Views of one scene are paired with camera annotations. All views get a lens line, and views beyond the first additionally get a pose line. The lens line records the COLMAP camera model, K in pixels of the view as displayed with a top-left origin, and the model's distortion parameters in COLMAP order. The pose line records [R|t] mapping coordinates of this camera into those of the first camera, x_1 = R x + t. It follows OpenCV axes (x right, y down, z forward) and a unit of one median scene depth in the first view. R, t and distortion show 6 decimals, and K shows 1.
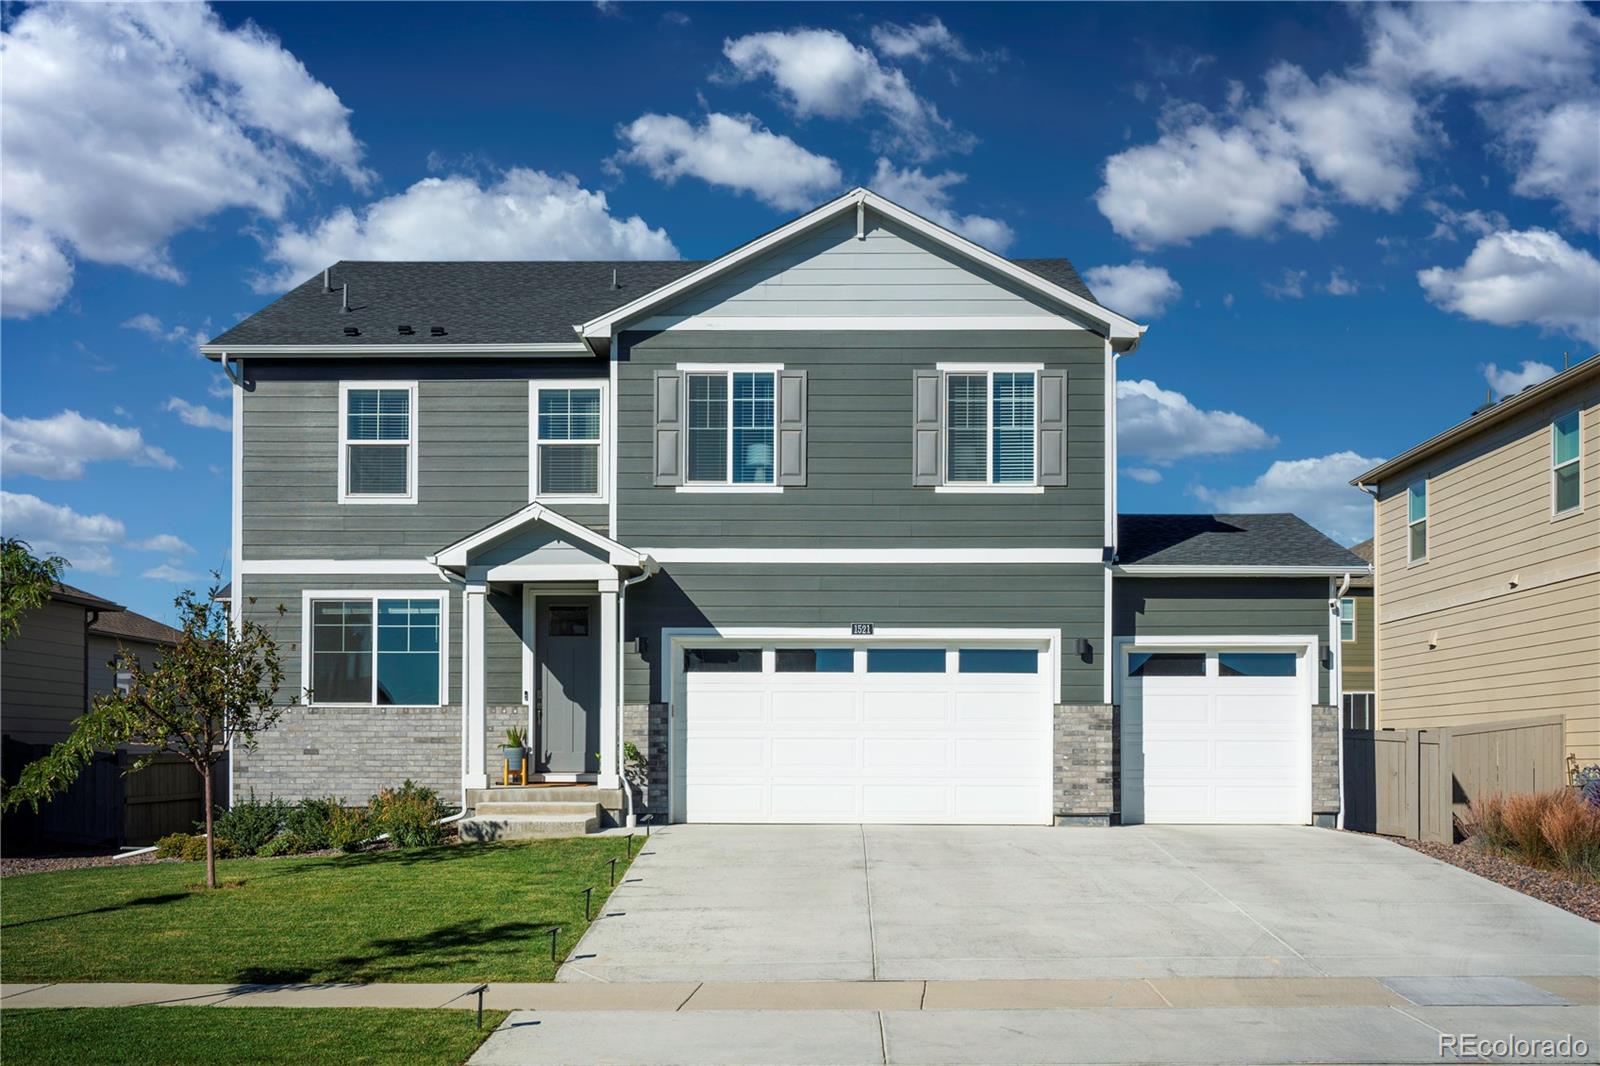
lens RADIAL K [[1273.3, 0, 805.4], [0, 1273.3, 588.0], [0, 0, 1]] dist [-0.002042, -0.008106]
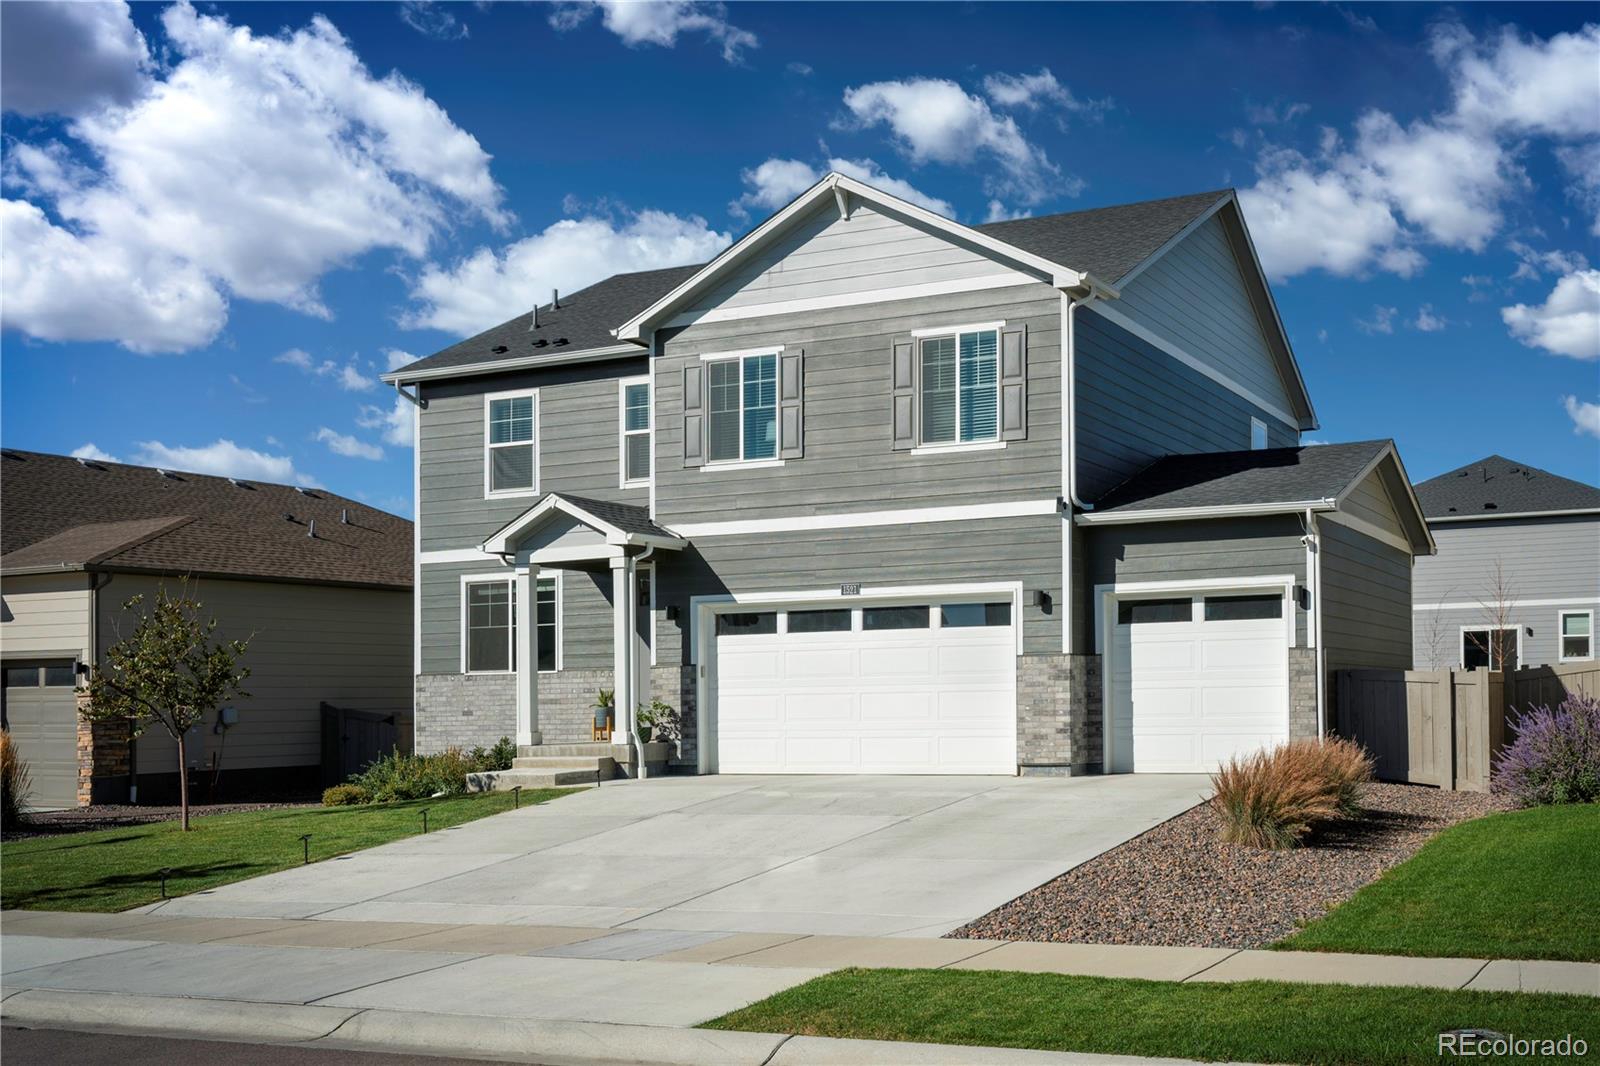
lens RADIAL K [[1239.7, 0, 800.5], [0, 1239.7, 533.0], [0, 0, 1]] dist [-0.001414, -0.001240]
pose [[0.952297, -0.061231, -0.298968, 0.307555], [0.059128, 0.998121, -0.016082, -0.000538], [0.299390, -0.002362, 0.954128, 0.006897]]
